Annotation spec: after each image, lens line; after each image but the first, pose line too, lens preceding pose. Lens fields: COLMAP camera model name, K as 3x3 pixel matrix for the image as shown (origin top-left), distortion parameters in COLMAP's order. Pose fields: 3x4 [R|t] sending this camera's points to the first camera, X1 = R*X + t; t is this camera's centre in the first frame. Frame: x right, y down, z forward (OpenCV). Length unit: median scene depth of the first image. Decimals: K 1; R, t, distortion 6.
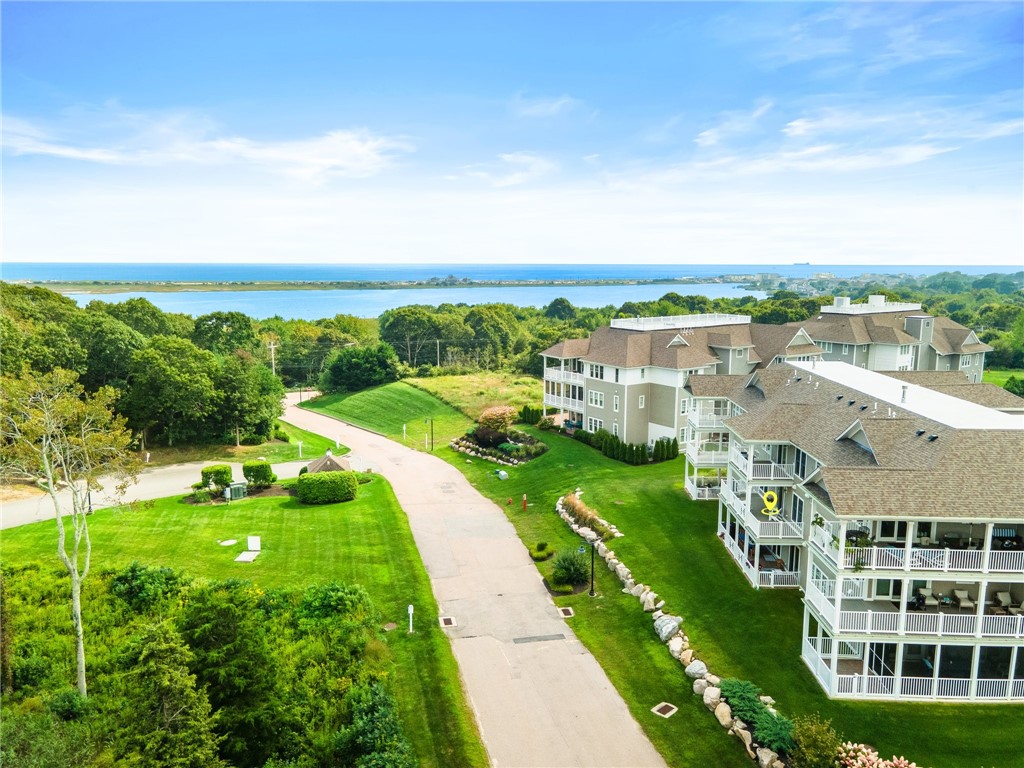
lens RADIAL K [[728.5, 0, 512.0], [0, 728.5, 384.0], [0, 0, 1]] dist [0.053906, 0.000162]
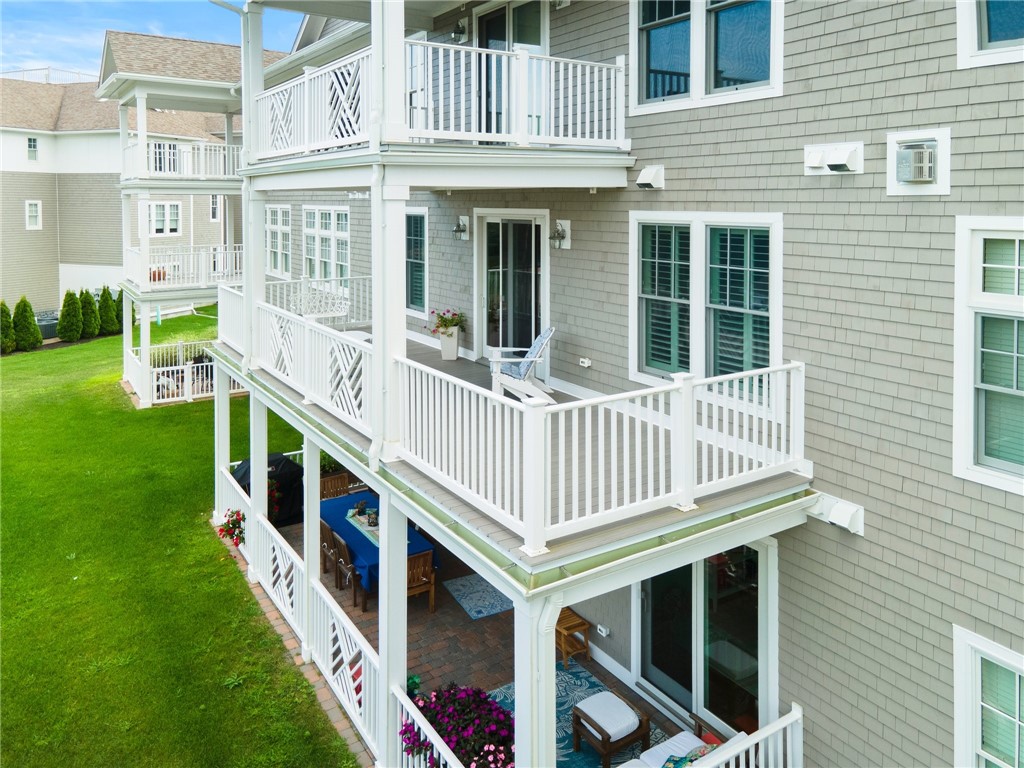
lens RADIAL K [[728.5, 0, 512.0], [0, 728.5, 384.0], [0, 0, 1]] dist [0.053906, 0.000162]
pose [[0.814594, -0.077121, 0.574882, 0.232028], [0.039389, 0.996188, 0.077827, 0.151934], [-0.578693, -0.040753, 0.814527, 0.779431]]
